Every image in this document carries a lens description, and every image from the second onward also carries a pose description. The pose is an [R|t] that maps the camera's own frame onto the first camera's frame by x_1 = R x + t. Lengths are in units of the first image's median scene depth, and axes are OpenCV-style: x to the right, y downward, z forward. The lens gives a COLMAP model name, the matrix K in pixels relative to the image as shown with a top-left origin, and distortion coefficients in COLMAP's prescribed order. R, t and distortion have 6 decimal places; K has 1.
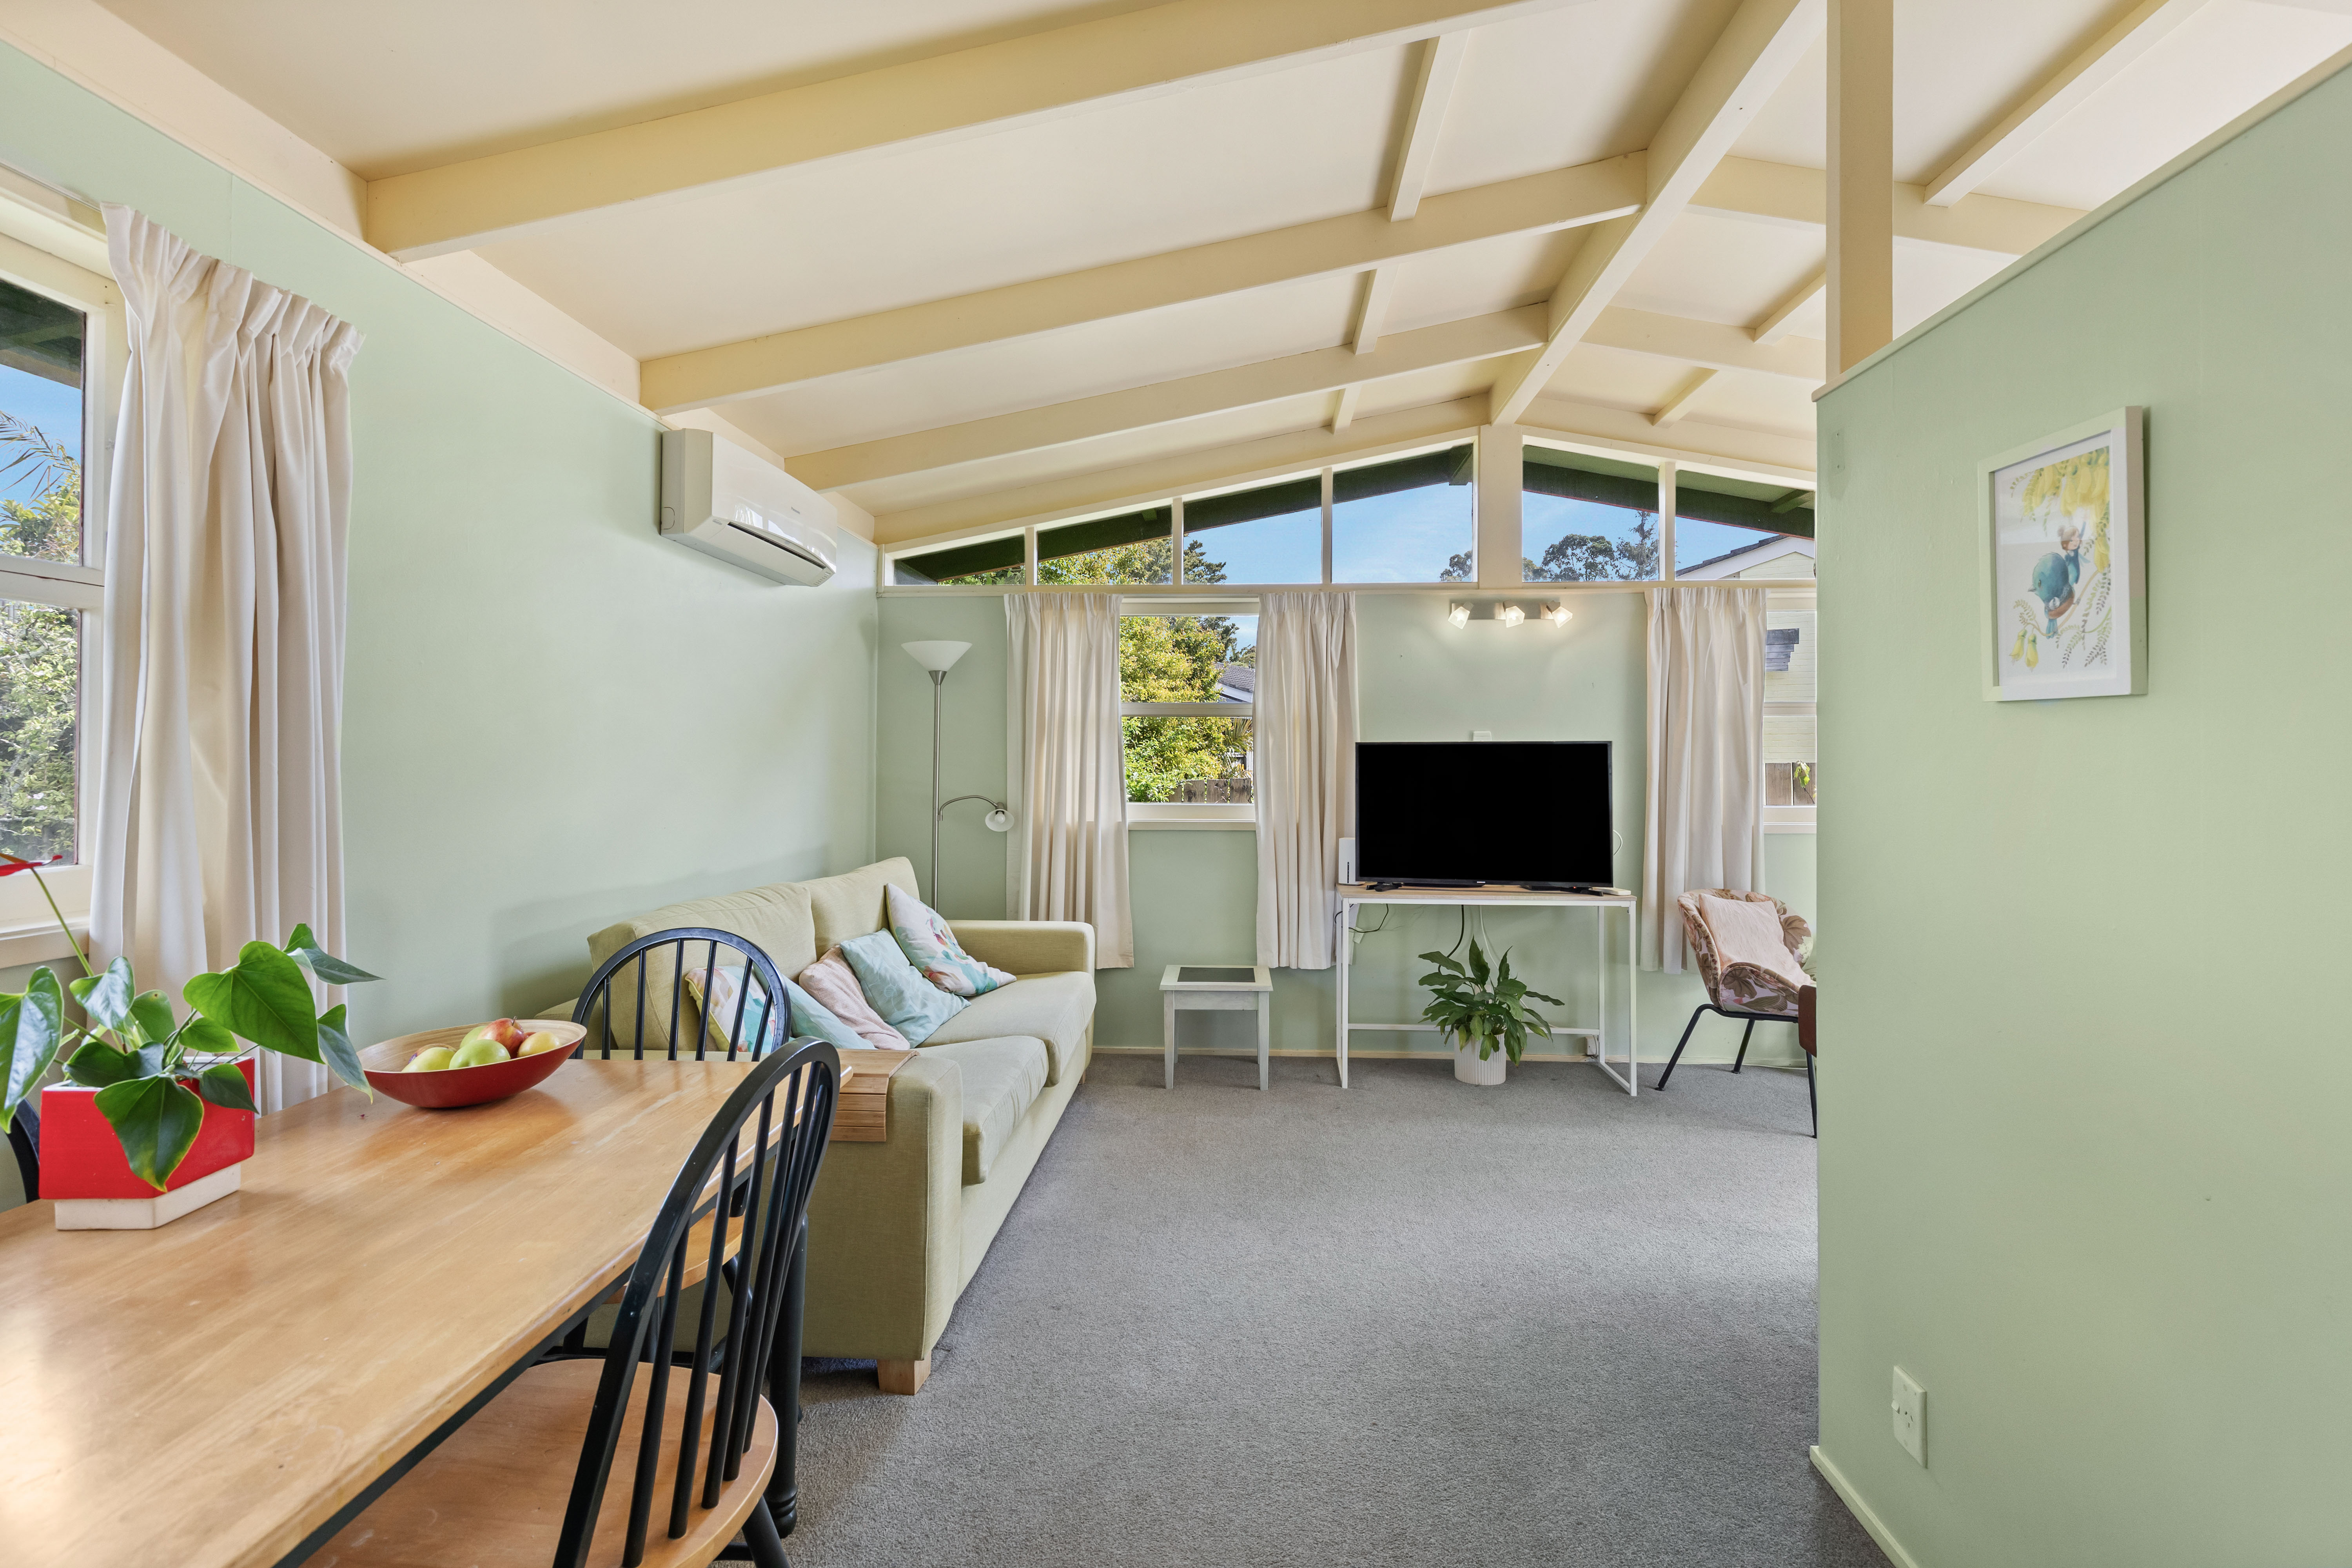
lens RADIAL K [[1050.1, 0, 1180.9], [0, 1050.1, 772.7], [0, 0, 1]] dist [0.014350, -0.007804]
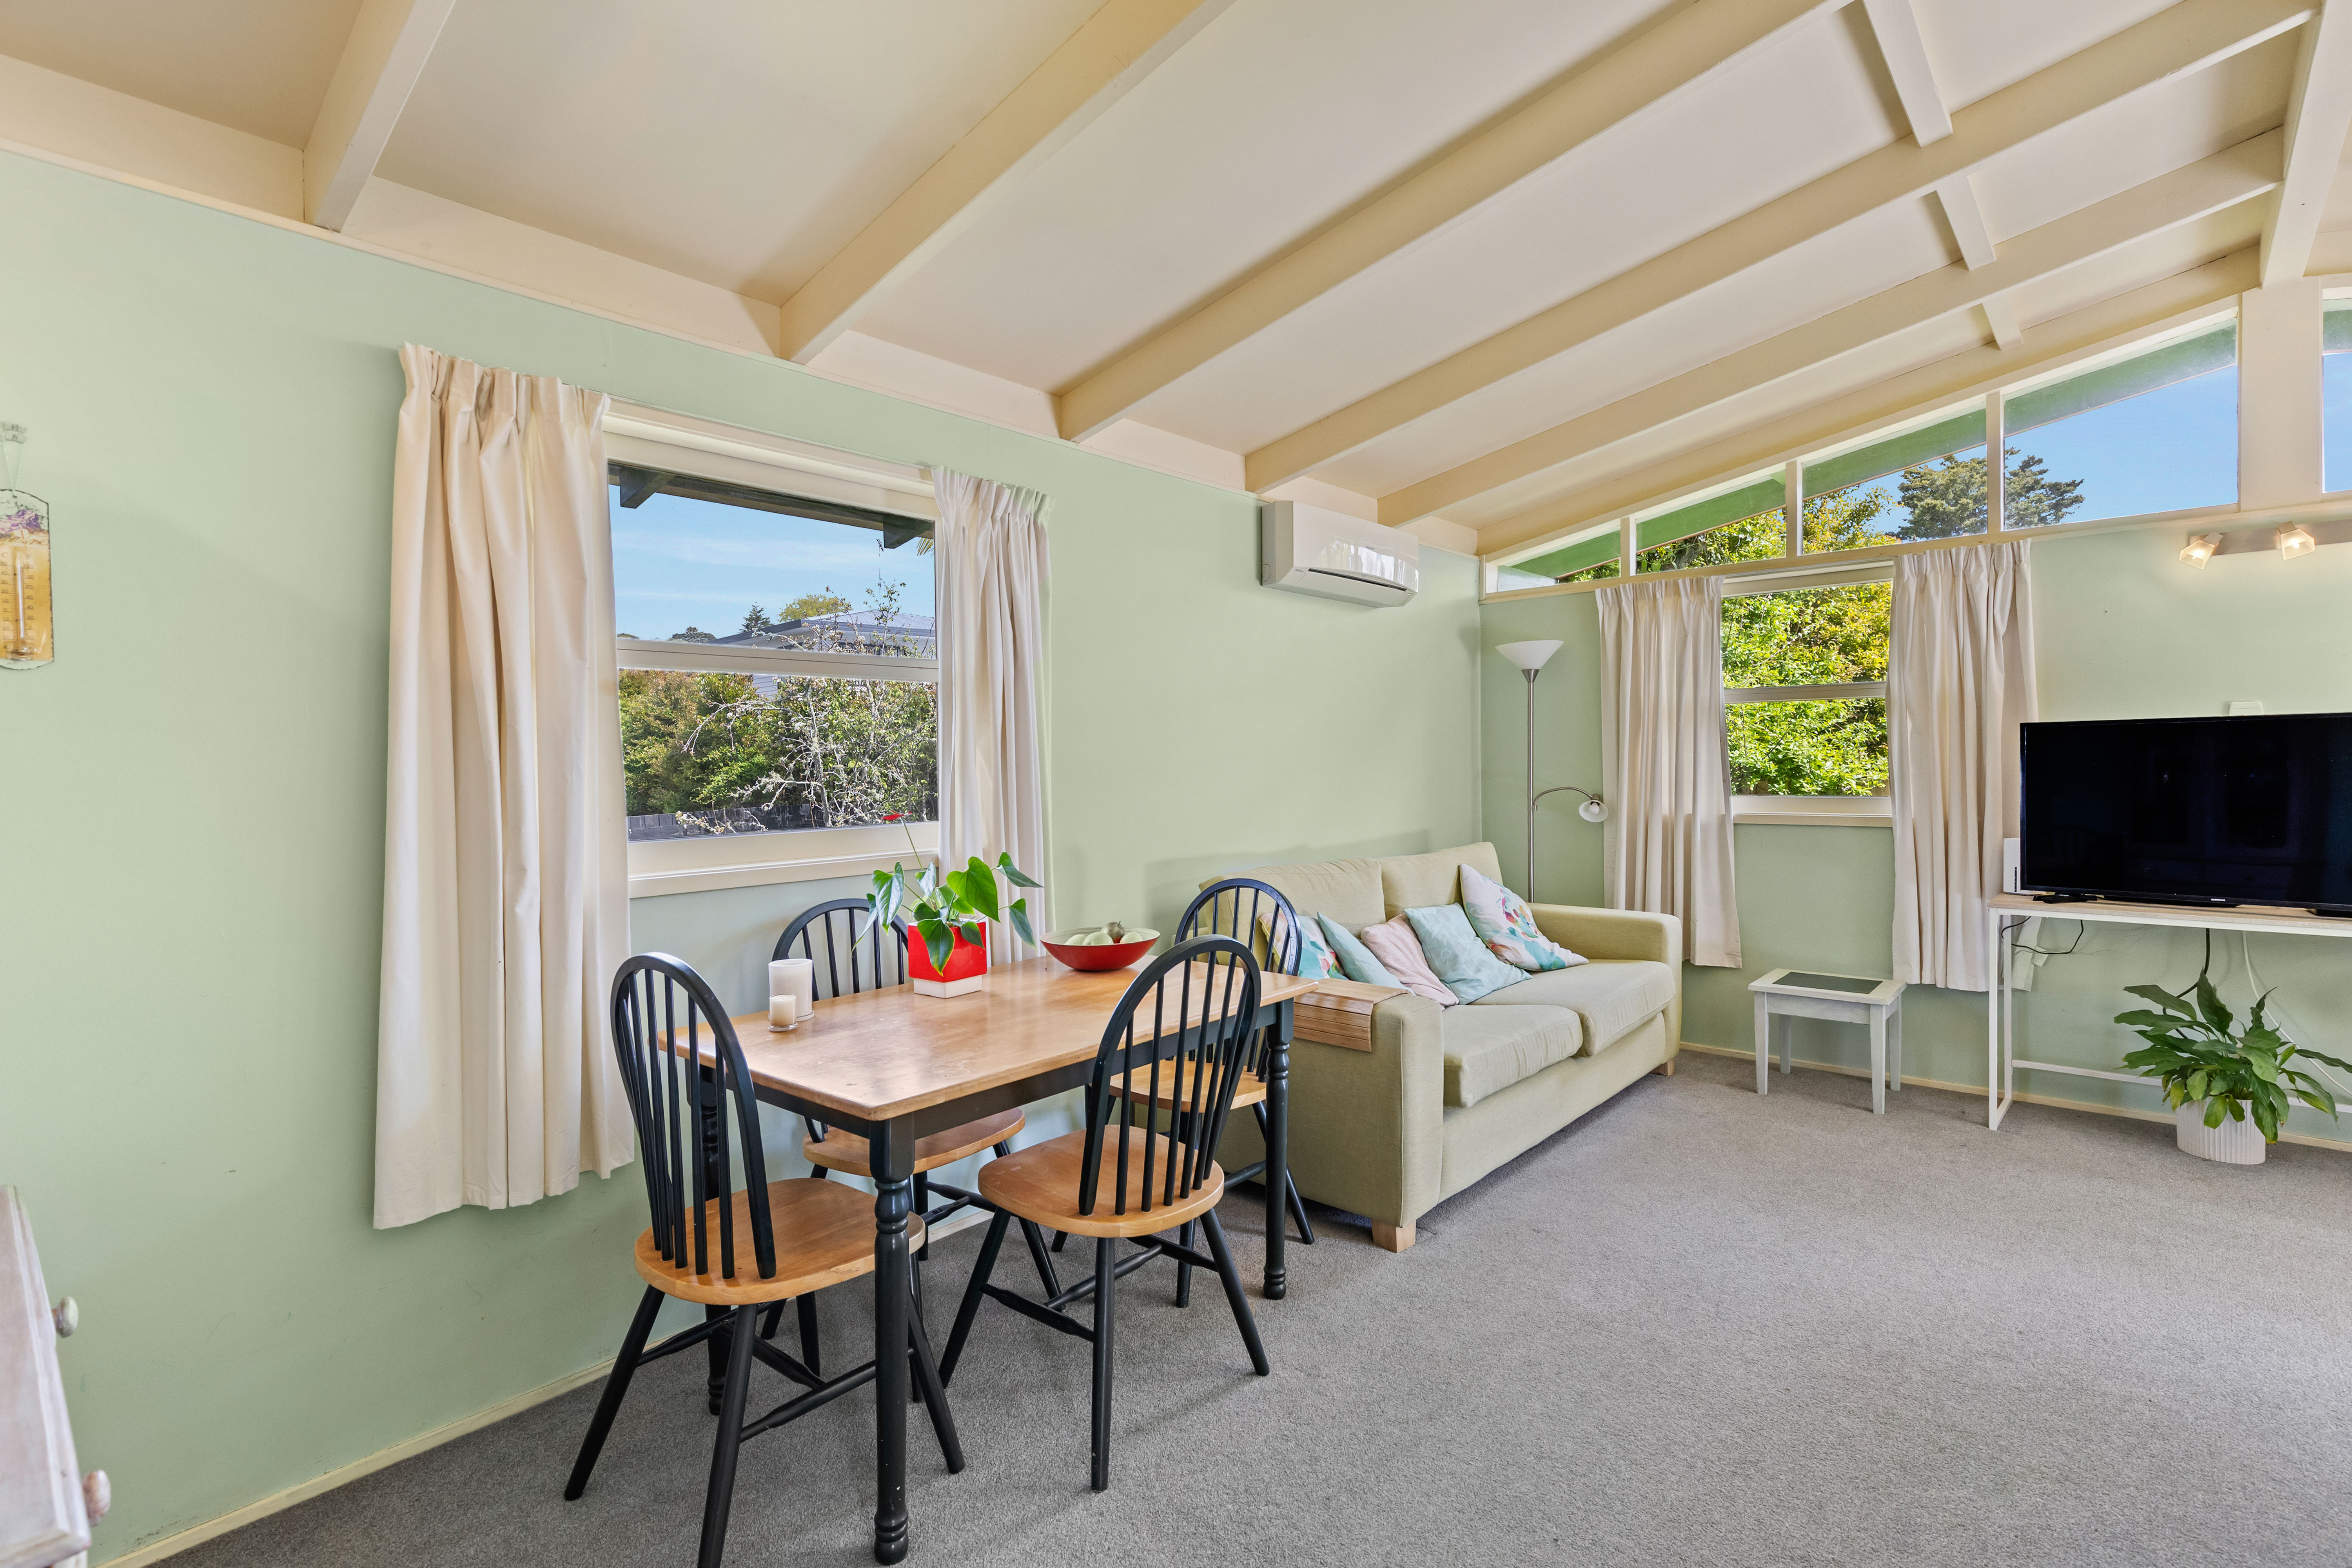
lens RADIAL K [[1094.5, 0, 1182.2], [0, 1094.5, 816.3], [0, 0, 1]] dist [0.001120, -0.000187]
pose [[0.785942, 0.017019, -0.618067, 0.195231], [0.010624, 0.999102, 0.041022, 0.002547], [0.618210, -0.038807, 0.785055, -0.099350]]
